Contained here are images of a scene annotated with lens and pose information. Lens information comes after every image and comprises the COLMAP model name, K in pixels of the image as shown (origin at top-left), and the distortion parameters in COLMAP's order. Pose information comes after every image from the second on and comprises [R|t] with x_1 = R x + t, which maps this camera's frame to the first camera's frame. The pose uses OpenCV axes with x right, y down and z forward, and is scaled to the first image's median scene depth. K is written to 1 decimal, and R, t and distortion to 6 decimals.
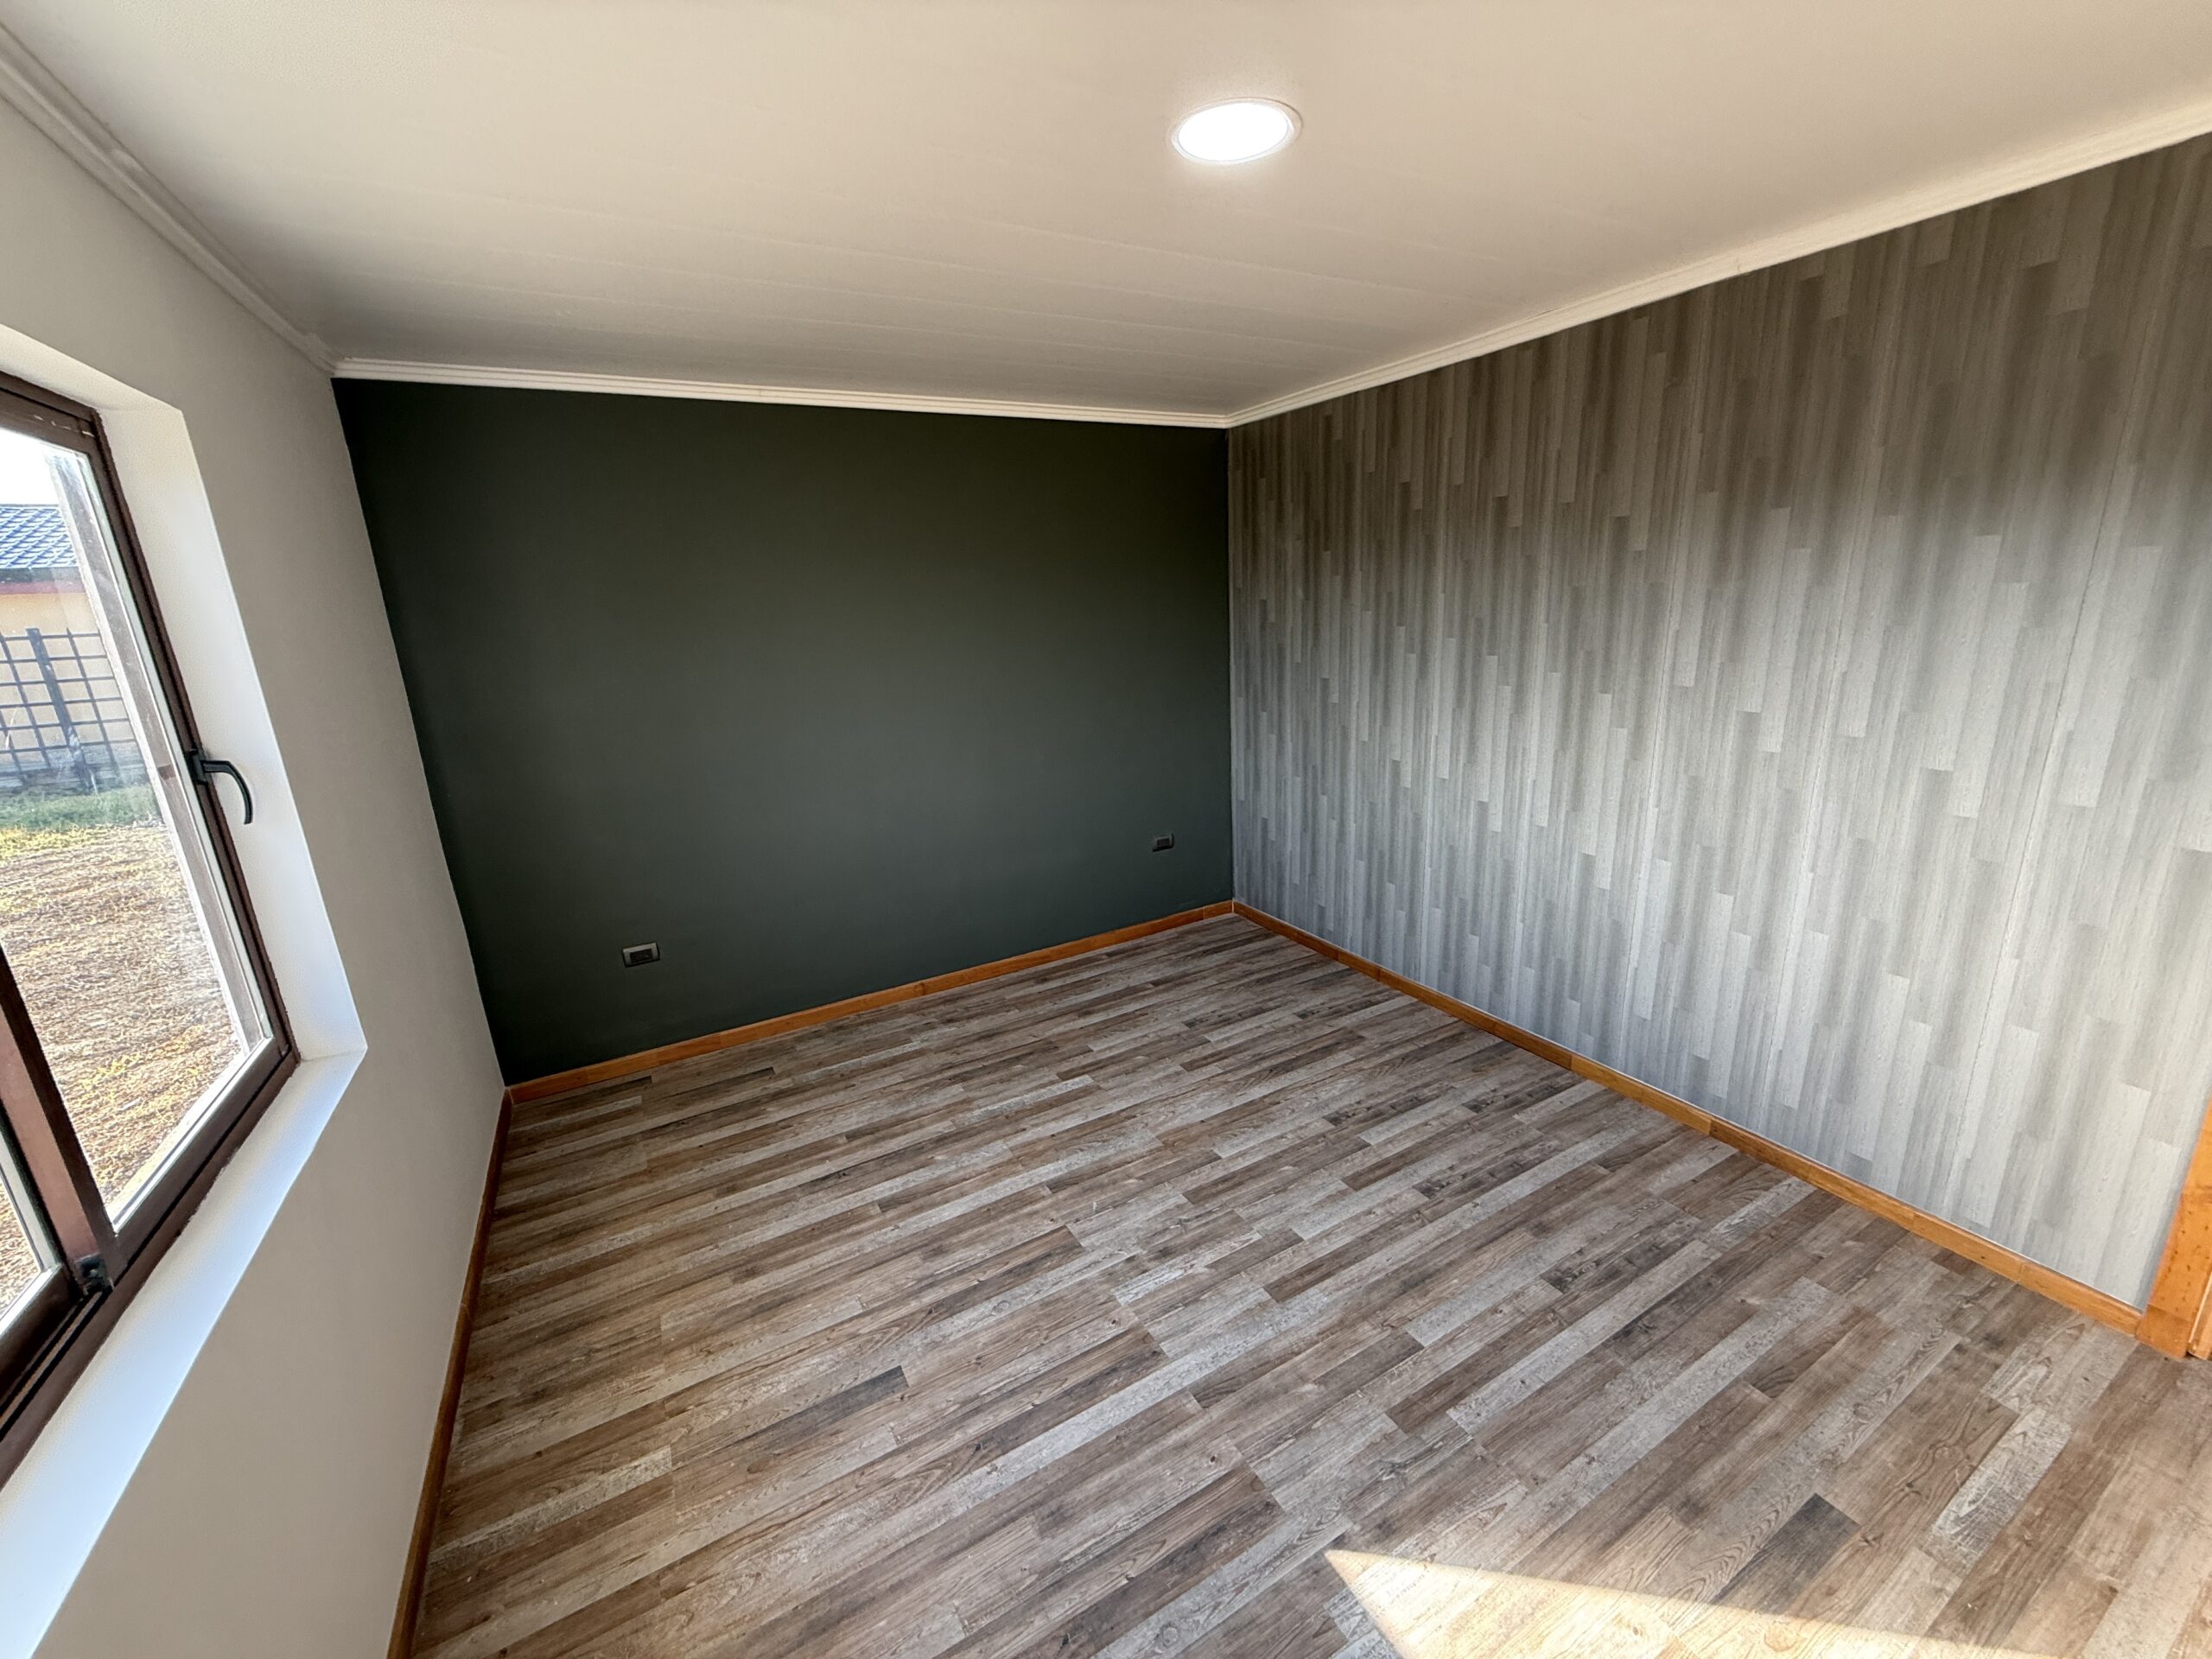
lens RADIAL K [[880.0, 0, 1104.5], [0, 880.0, 821.8], [0, 0, 1]] dist [0.002074, -0.001073]
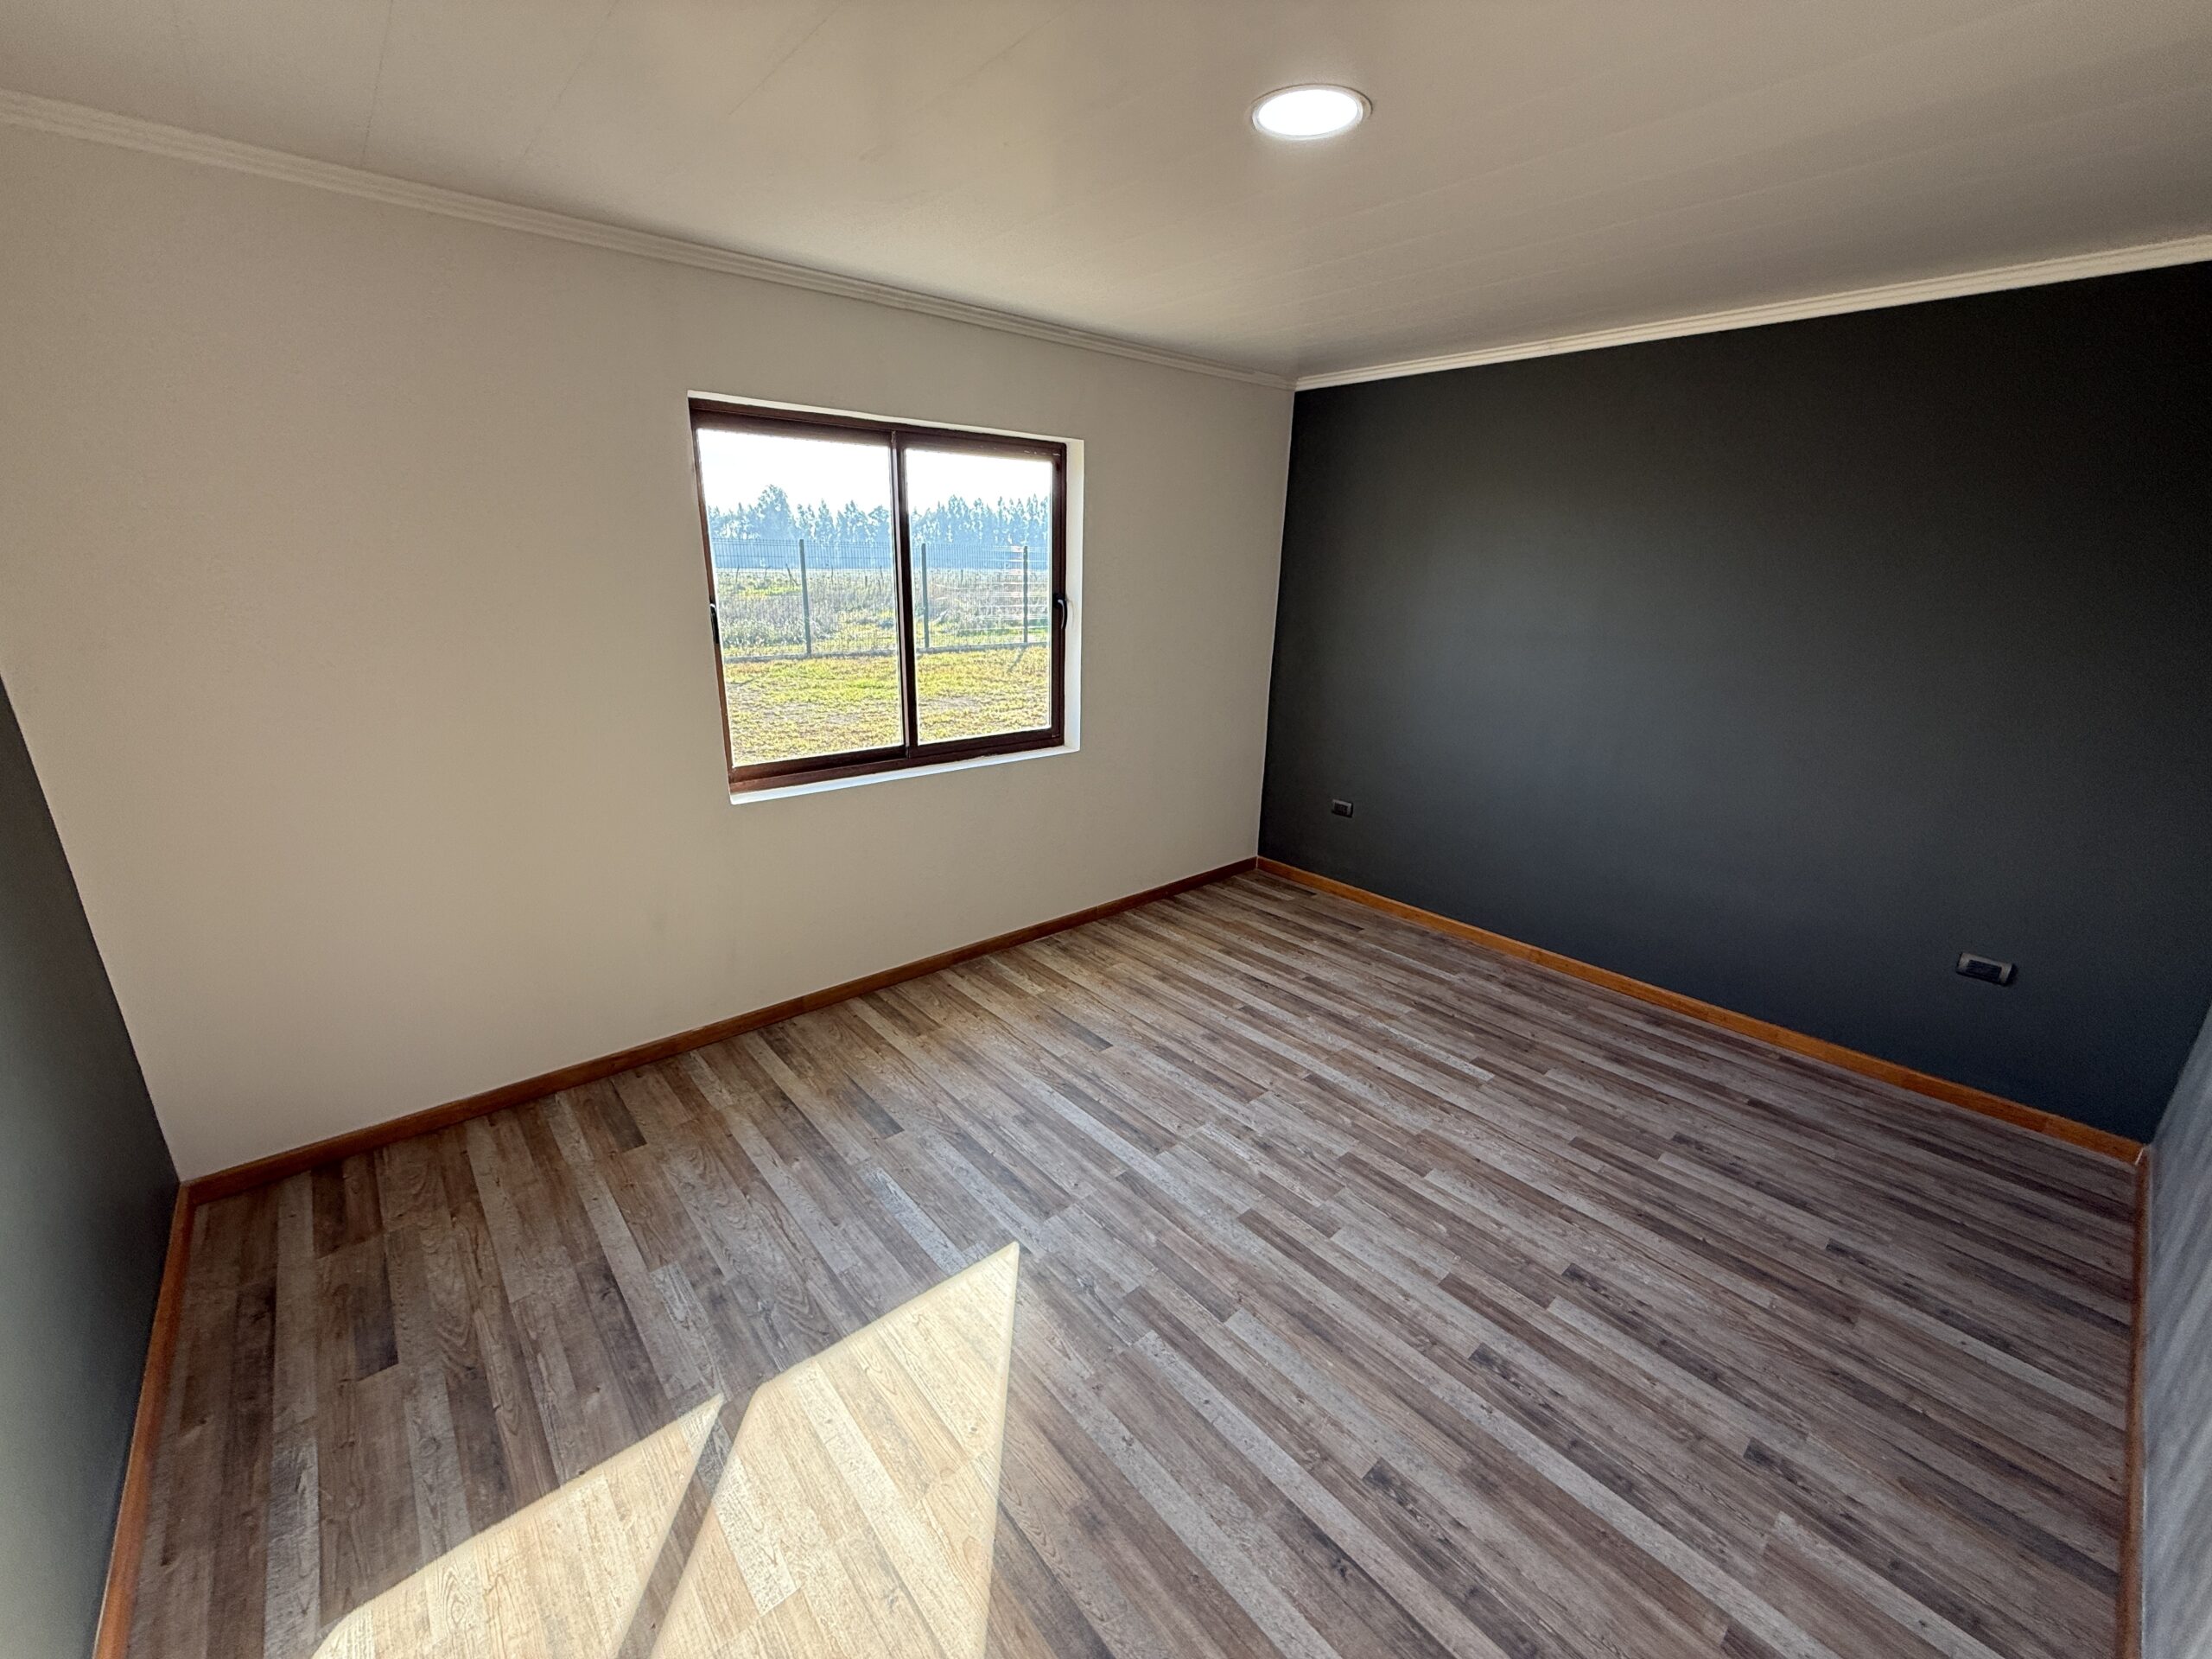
lens RADIAL K [[880.0, 0, 1111.4], [0, 880.0, 829.0], [0, 0, 1]] dist [0.002074, -0.001073]
pose [[0.209924, 0.339711, -0.916803, 0.838758], [-0.276055, 0.920139, 0.277737, -0.125161], [0.937937, 0.194785, 0.286938, 0.385302]]
